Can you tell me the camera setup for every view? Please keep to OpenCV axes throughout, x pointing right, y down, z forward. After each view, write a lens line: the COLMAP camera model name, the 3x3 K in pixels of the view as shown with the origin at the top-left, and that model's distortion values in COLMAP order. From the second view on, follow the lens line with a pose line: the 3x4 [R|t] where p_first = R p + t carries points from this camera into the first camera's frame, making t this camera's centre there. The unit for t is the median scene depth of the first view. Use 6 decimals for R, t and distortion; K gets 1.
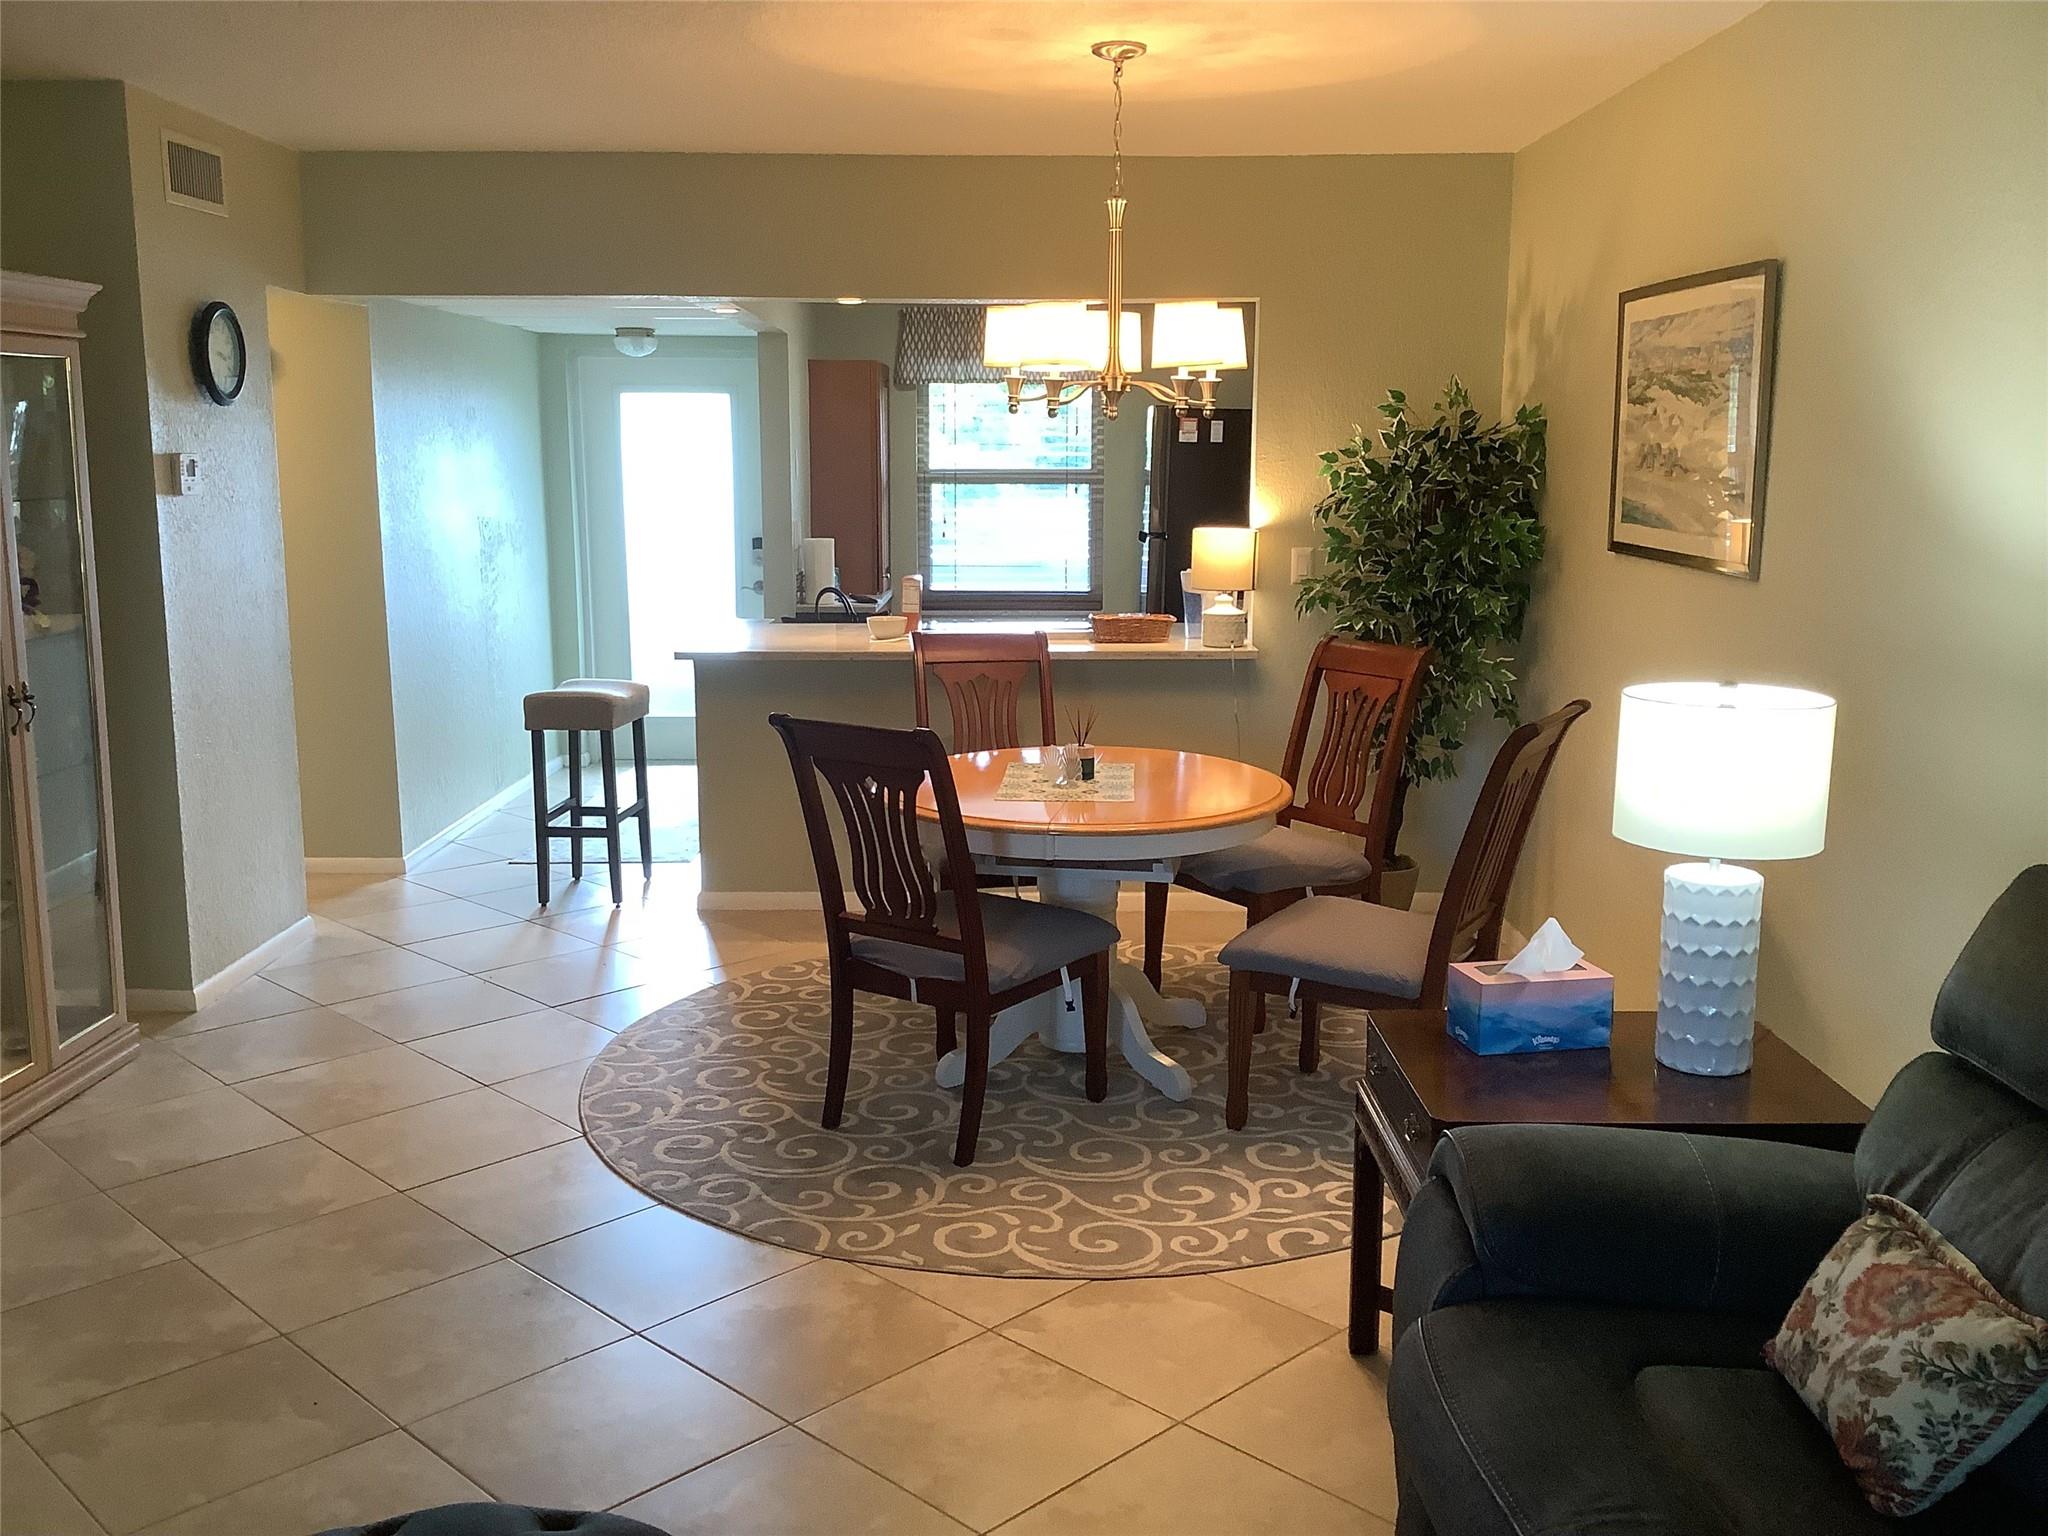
lens RADIAL K [[1858.9, 0, 1024.0], [0, 1858.9, 768.0], [0, 0, 1]] dist [0.081437, -0.010917]
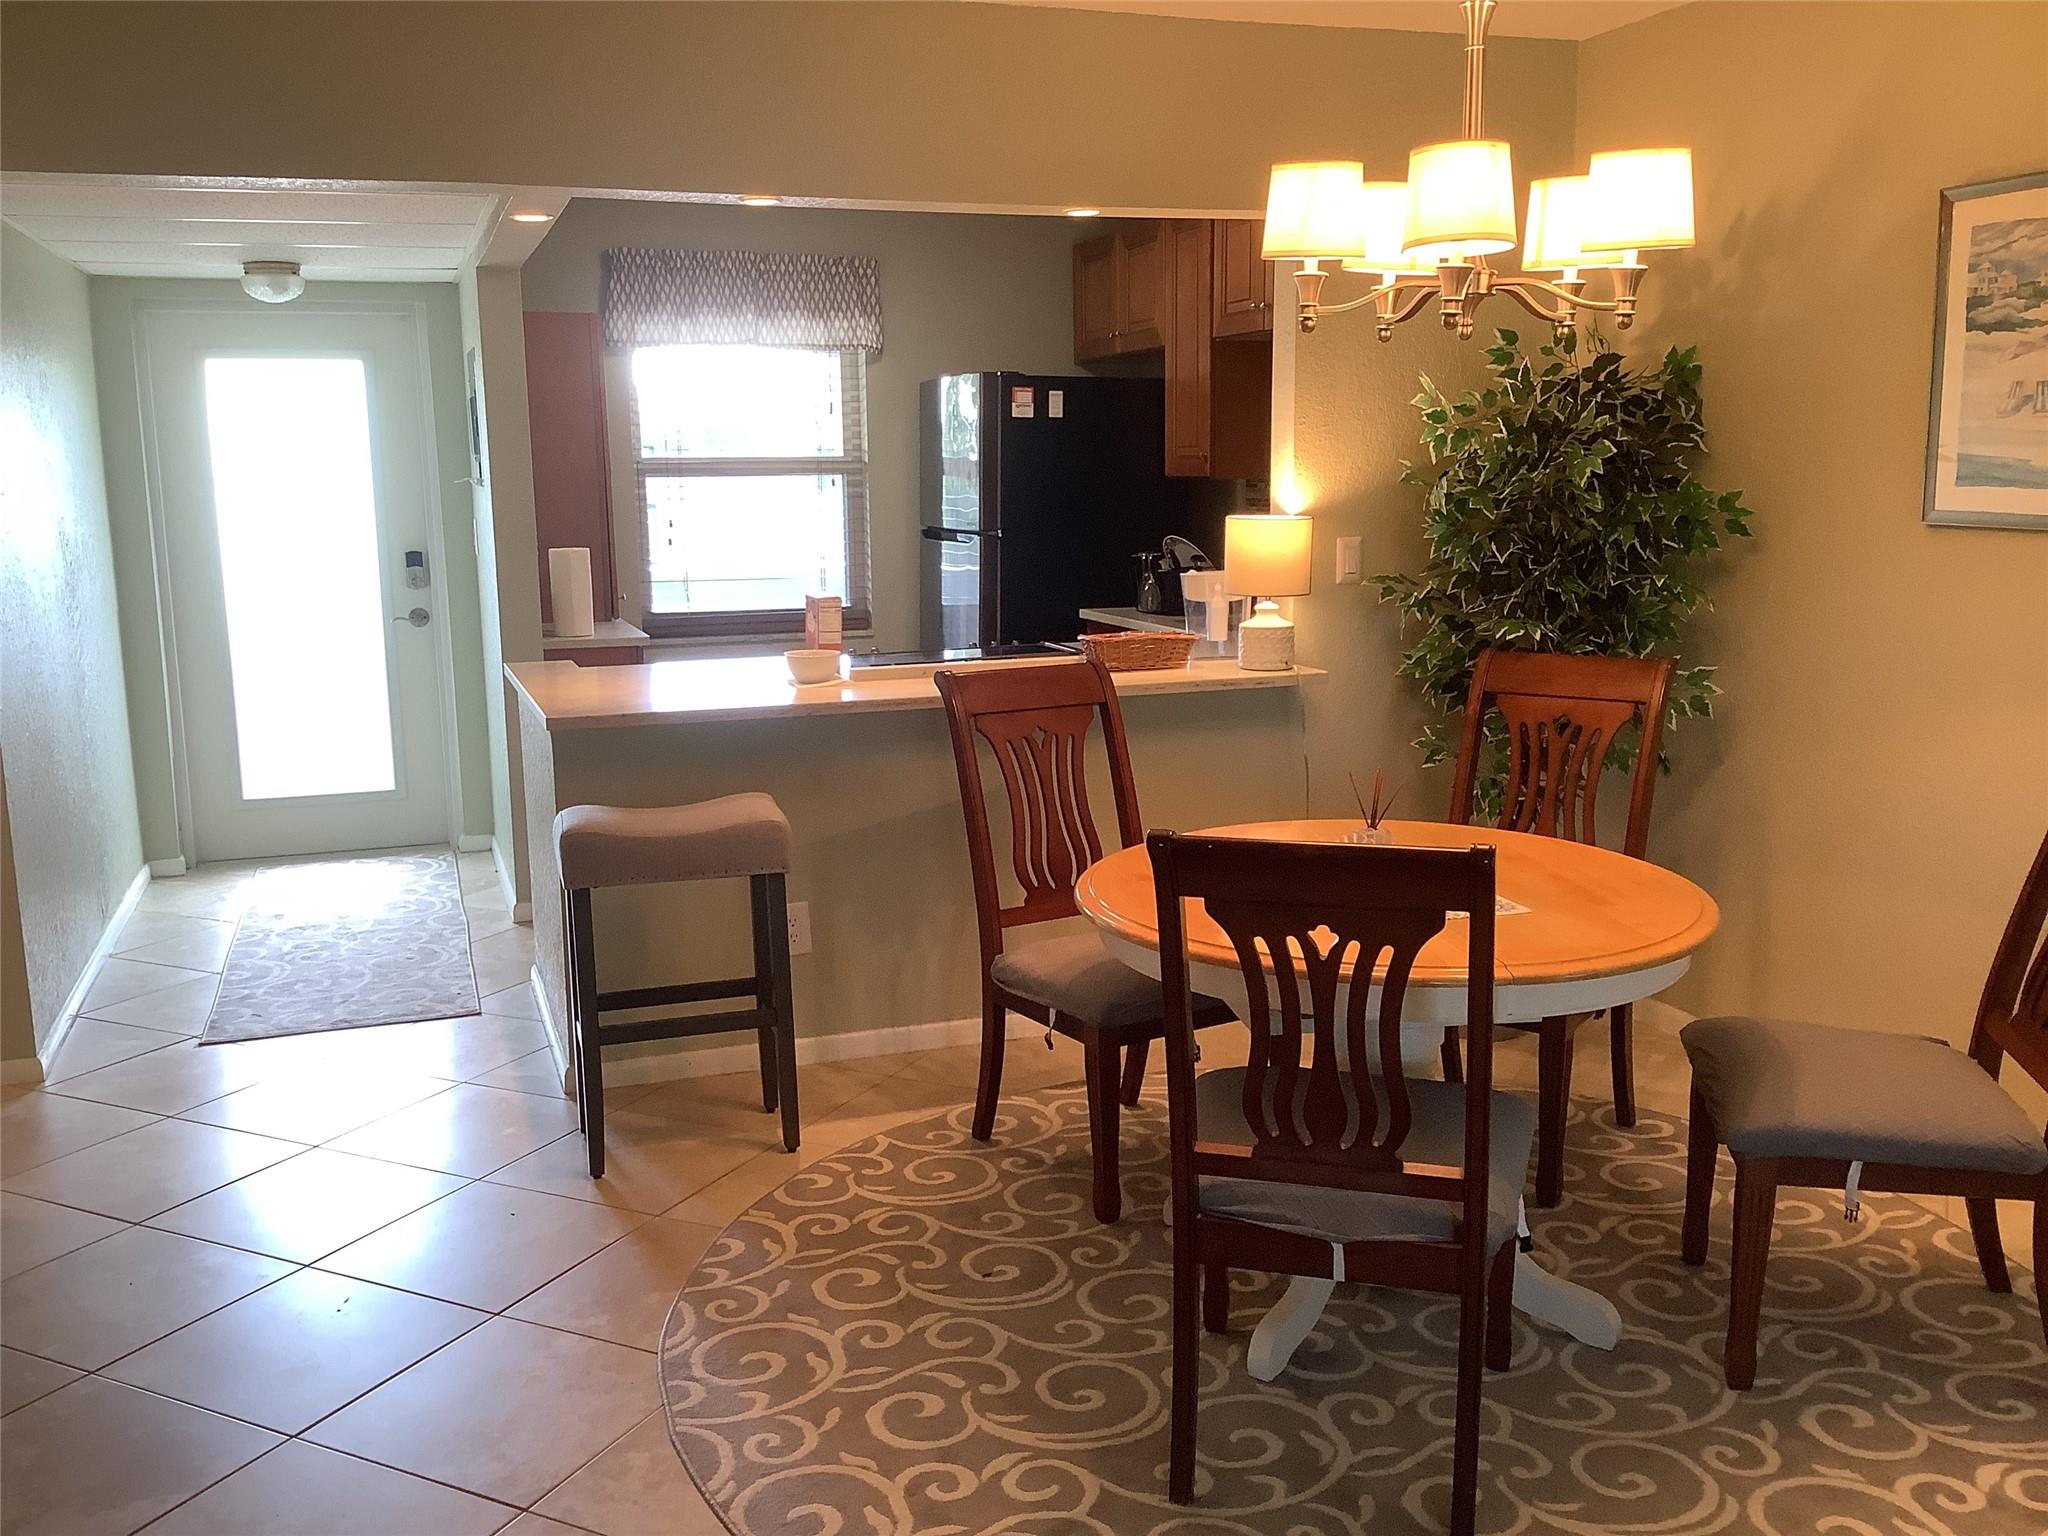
lens RADIAL K [[1845.8, 0, 1024.0], [0, 1845.8, 768.0], [0, 0, 1]] dist [0.100888, -0.174576]
pose [[0.944533, -0.067681, 0.321366, -0.251569], [0.069053, 0.997587, 0.007140, -0.039508], [-0.321074, 0.015448, 0.946928, 0.333673]]
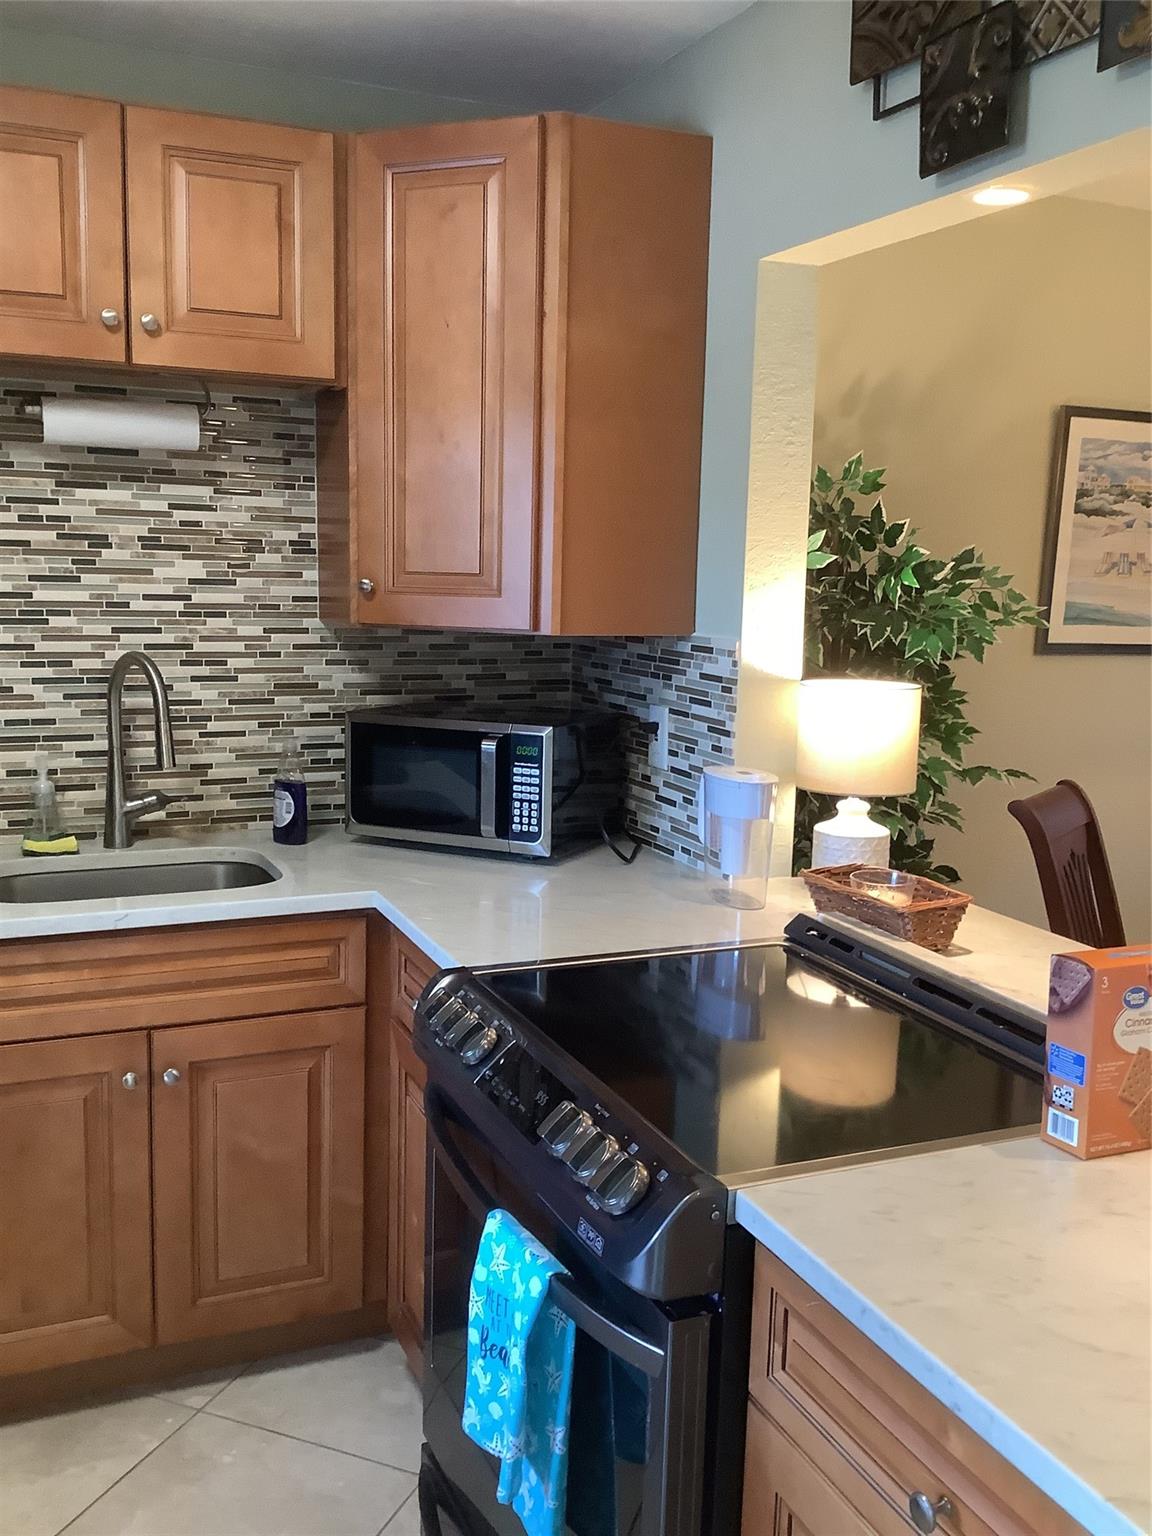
lens RADIAL K [[1381.3, 0, 576.0], [0, 1381.3, 768.0], [0, 0, 1]] dist [0.085496, -0.138861]
pose [[-0.405321, -0.148517, 0.902030, -0.248406], [0.125806, 0.968265, 0.215952, -0.216788], [-0.905477, 0.201011, -0.373774, 1.315927]]
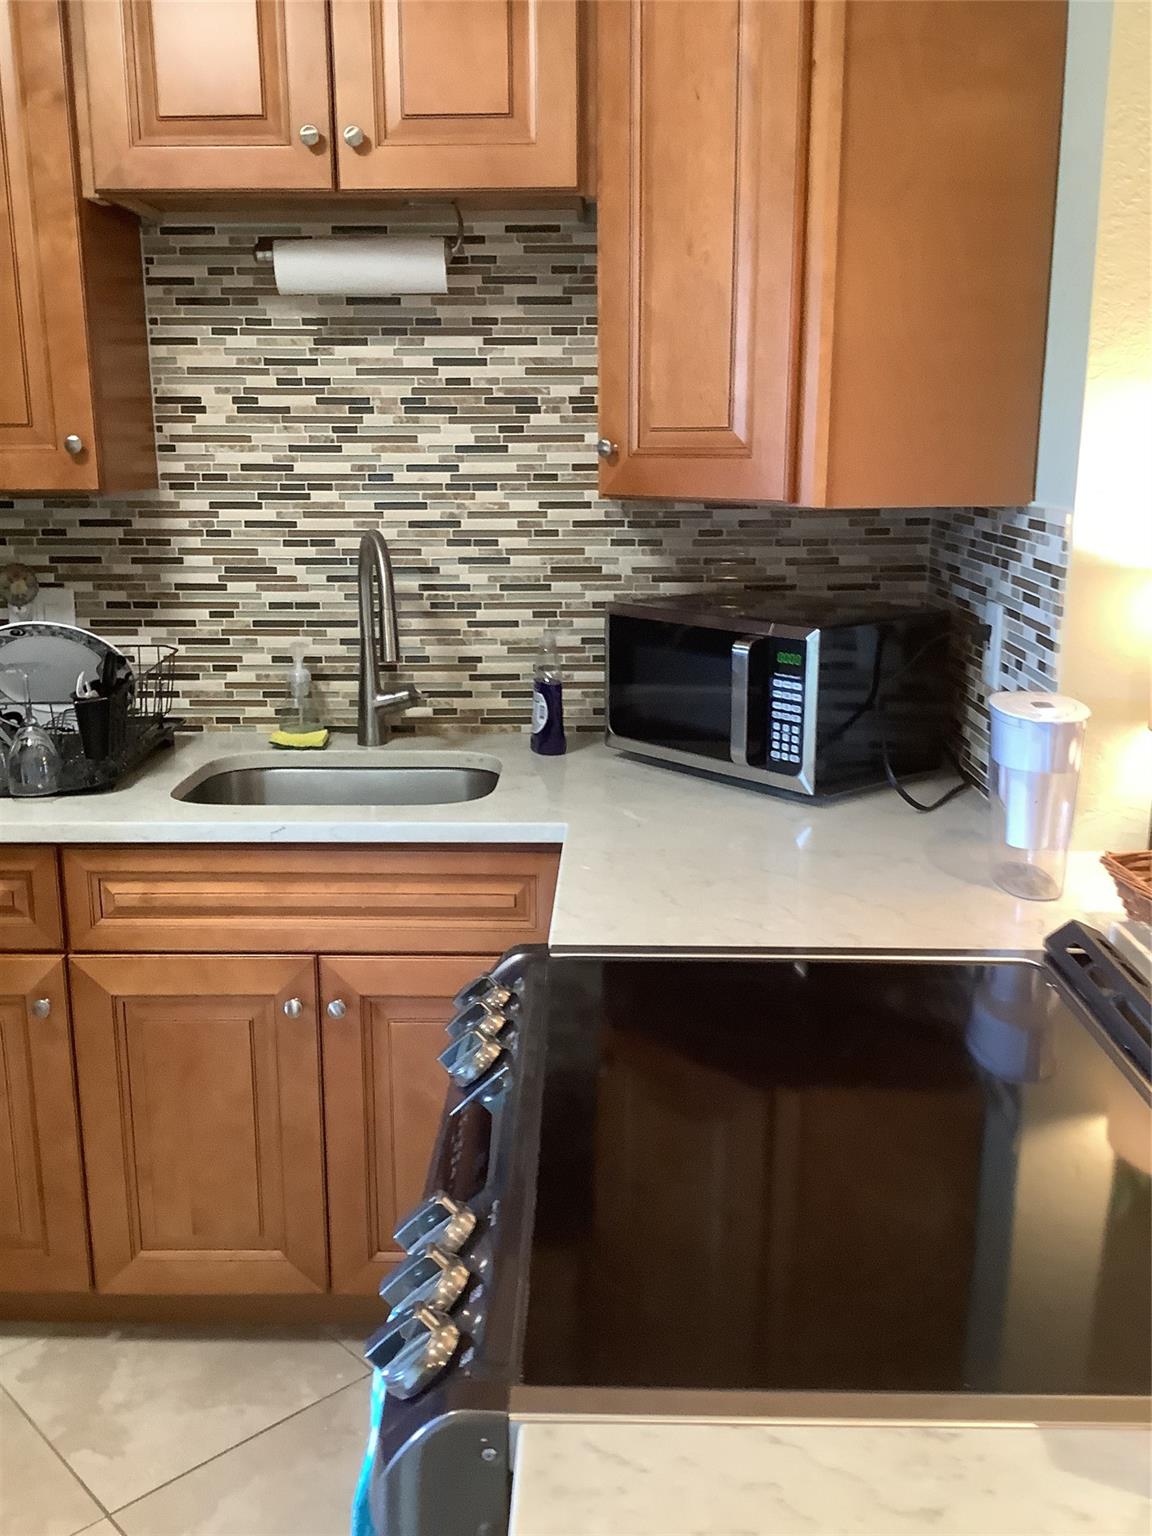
lens RADIAL K [[1384.3, 0, 565.1], [0, 1384.3, 764.1], [0, 0, 1]] dist [0.100888, -0.174576]
pose [[0.018463, -0.237497, 0.971213, -0.181148], [0.168376, 0.958244, 0.231125, -0.191068], [-0.985550, 0.159261, 0.057681, 1.195089]]
